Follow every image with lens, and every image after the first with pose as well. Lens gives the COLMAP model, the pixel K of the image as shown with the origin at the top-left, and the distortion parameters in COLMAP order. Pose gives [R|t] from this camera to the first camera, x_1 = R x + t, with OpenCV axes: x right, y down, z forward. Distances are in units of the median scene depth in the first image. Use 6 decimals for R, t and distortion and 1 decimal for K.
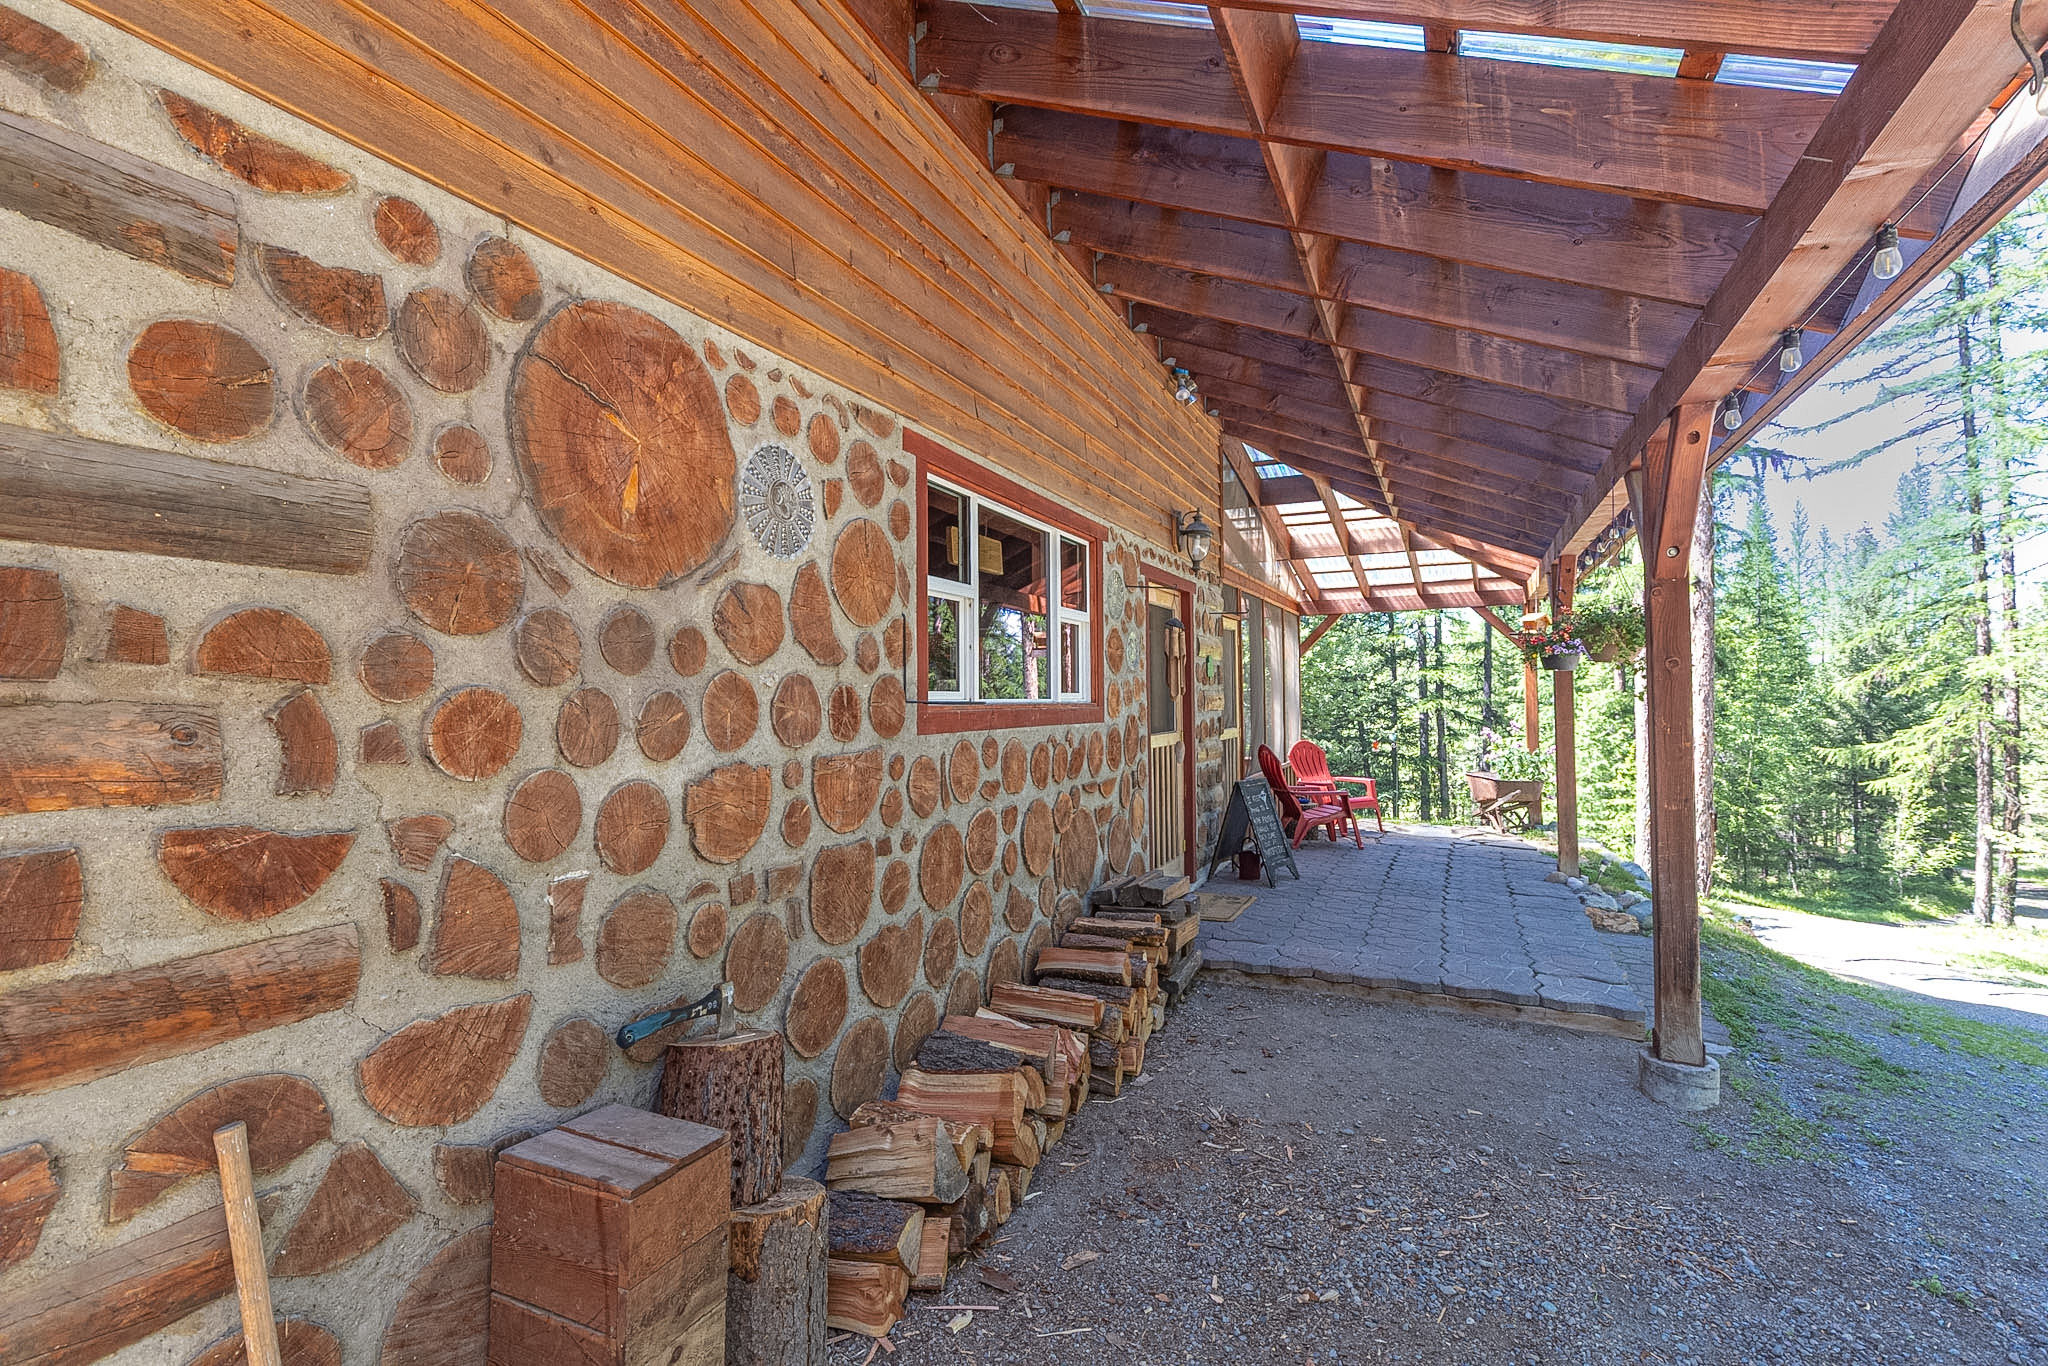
lens RADIAL K [[924.0, 0, 1024.0], [0, 924.0, 683.0], [0, 0, 1]] dist [0.003403, -0.000162]
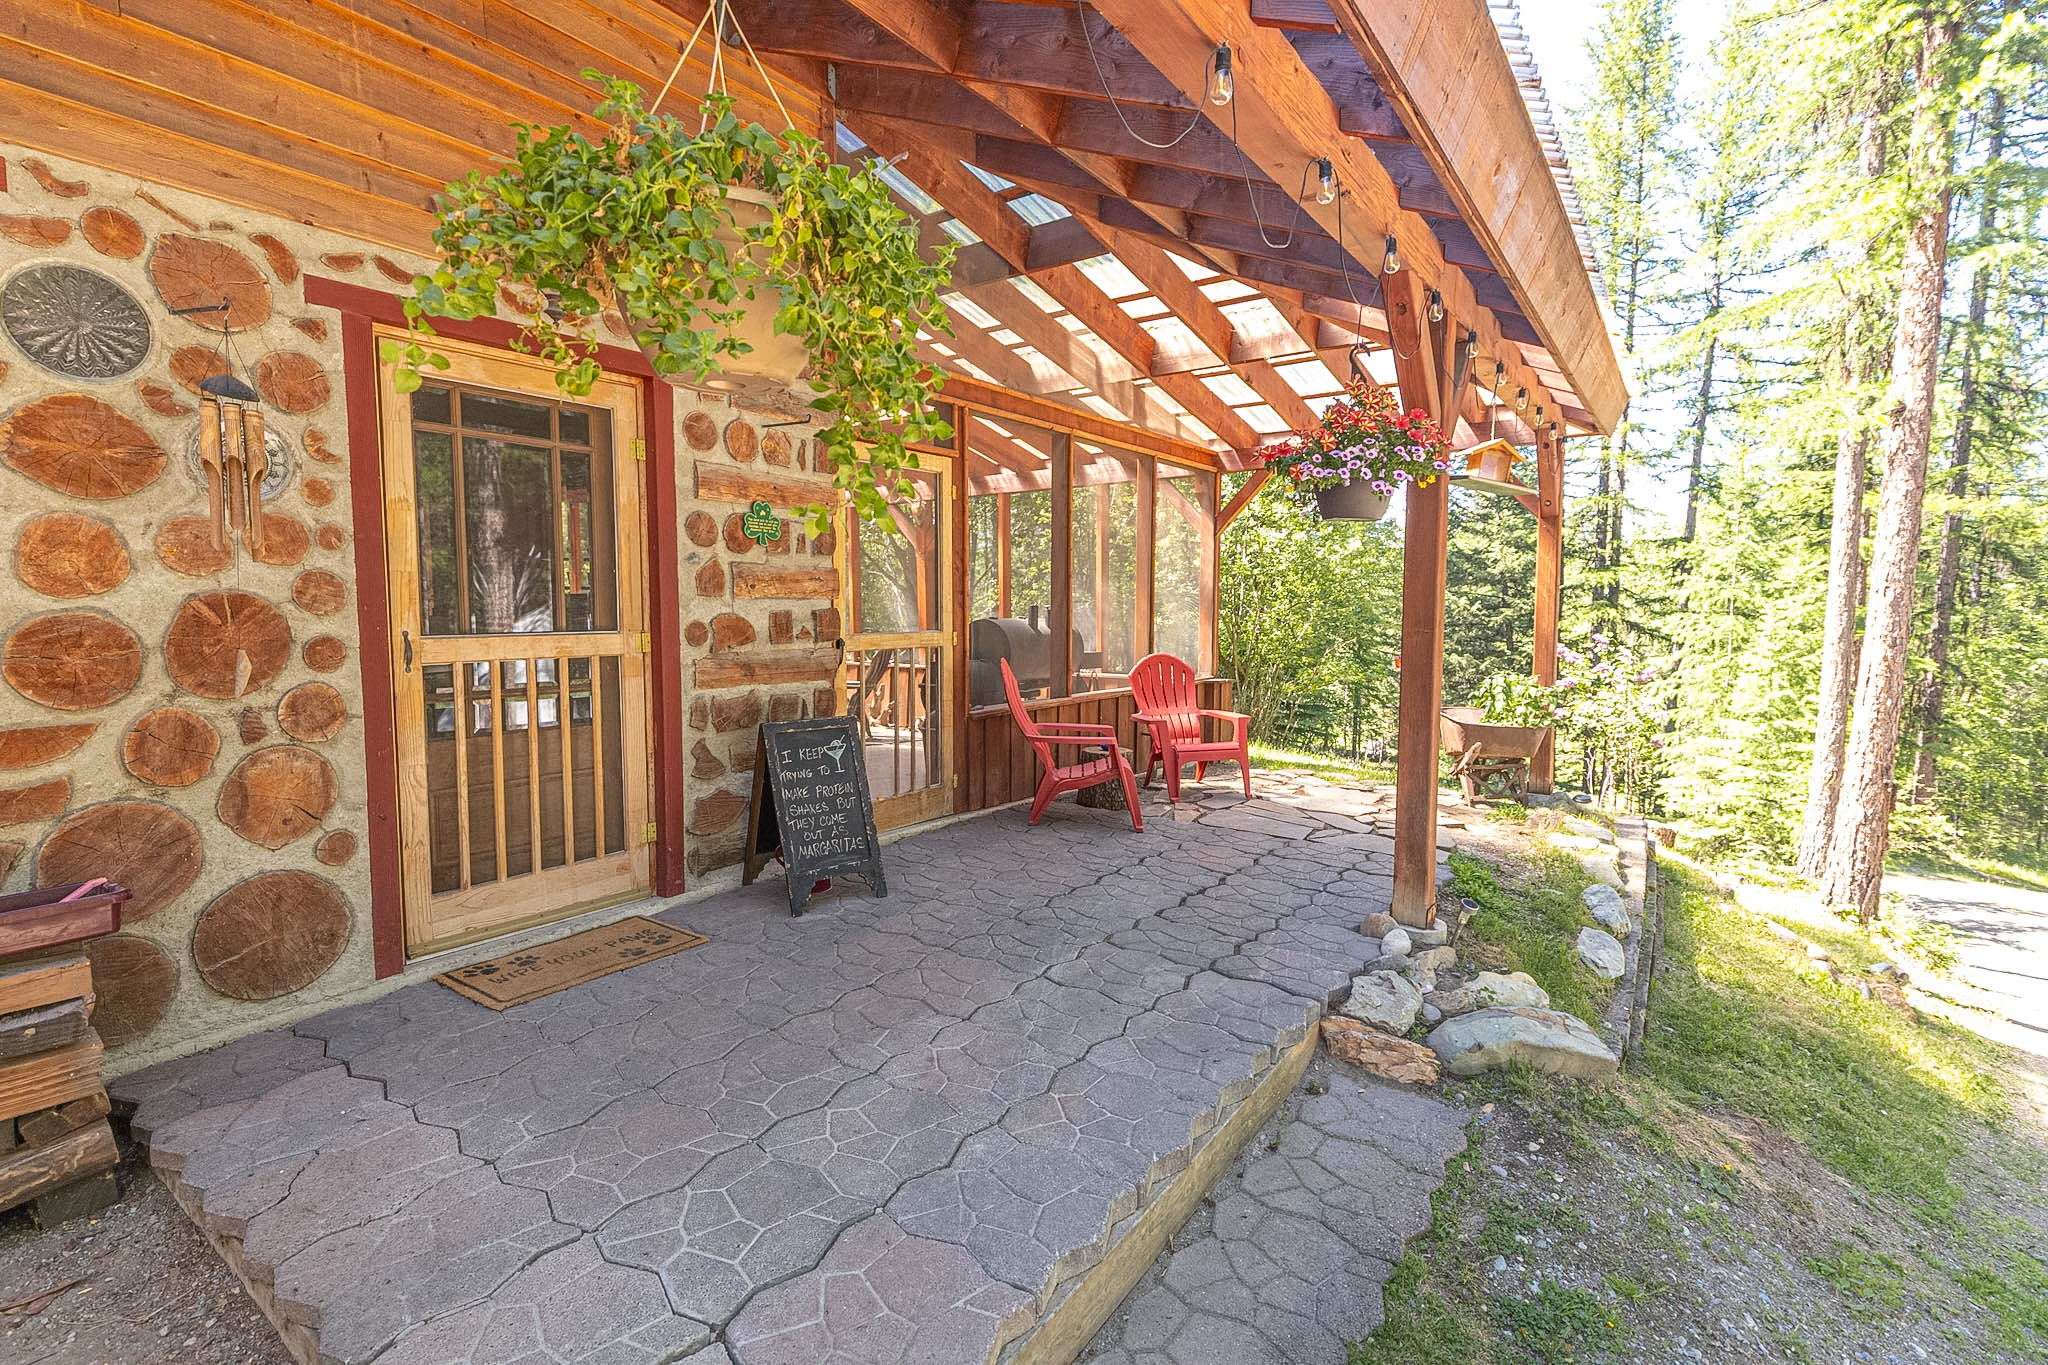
lens RADIAL K [[924.0, 0, 1024.0], [0, 924.0, 682.5], [0, 0, 1]] dist [0.003403, -0.000162]
pose [[0.981328, 0.030292, -0.189940, 0.544622], [-0.010507, 0.994489, 0.104315, 0.022846], [0.192053, -0.100372, 0.976238, 0.529580]]
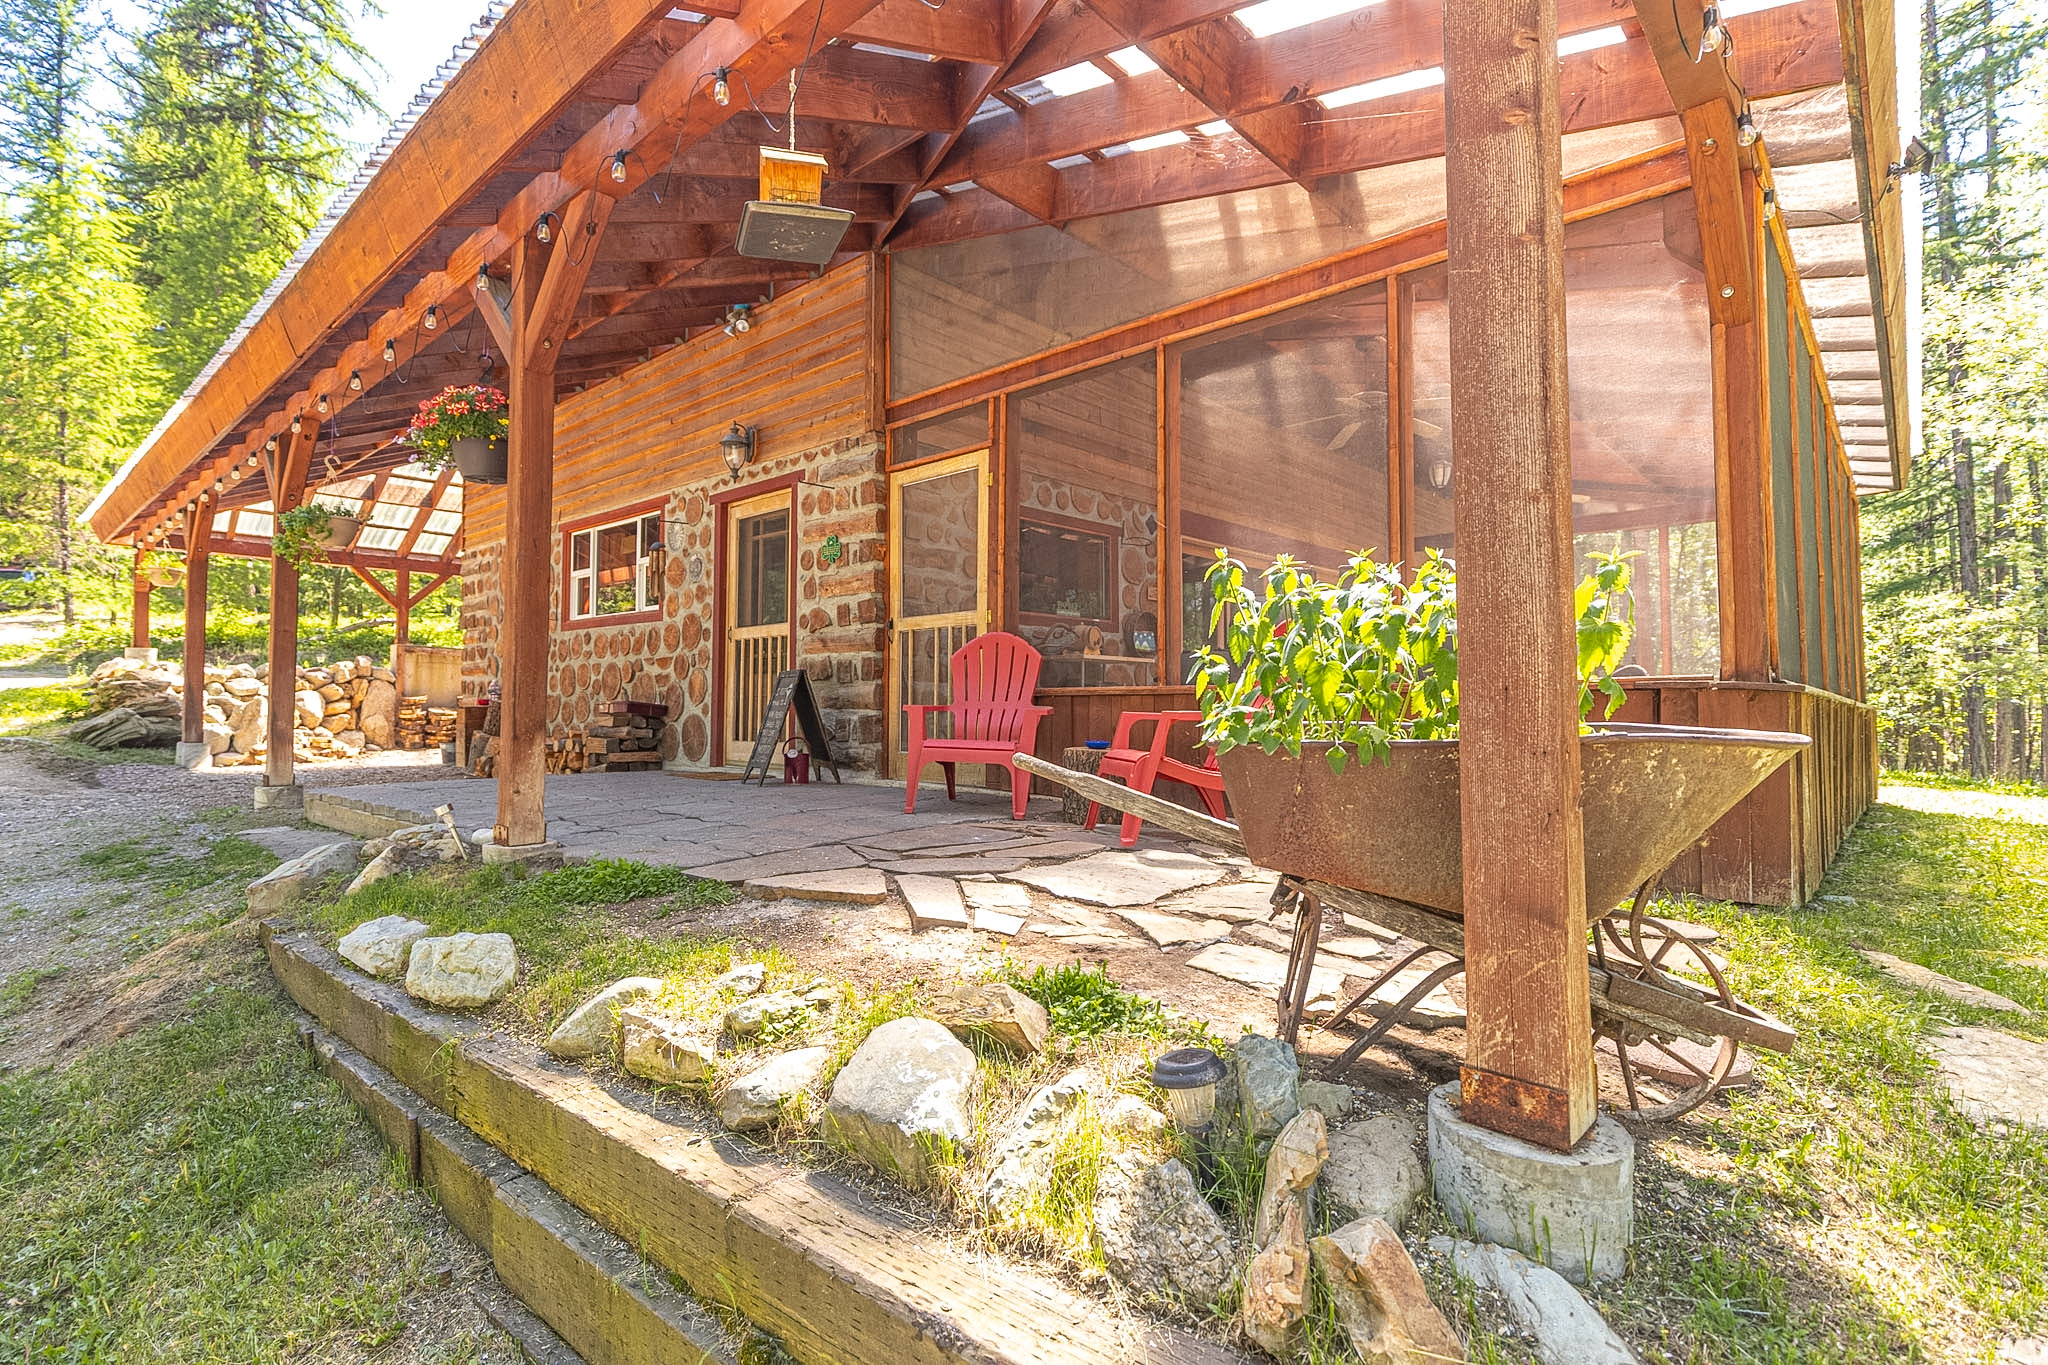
lens RADIAL K [[956.6, 0, 1021.2], [0, 956.6, 680.0], [0, 0, 1]] dist [0.008588, -0.000566]
pose [[-0.280230, -0.024446, -0.959621, 1.201991], [0.014677, 0.999450, -0.029746, 0.162845], [0.959821, -0.022421, -0.279717, 1.657677]]
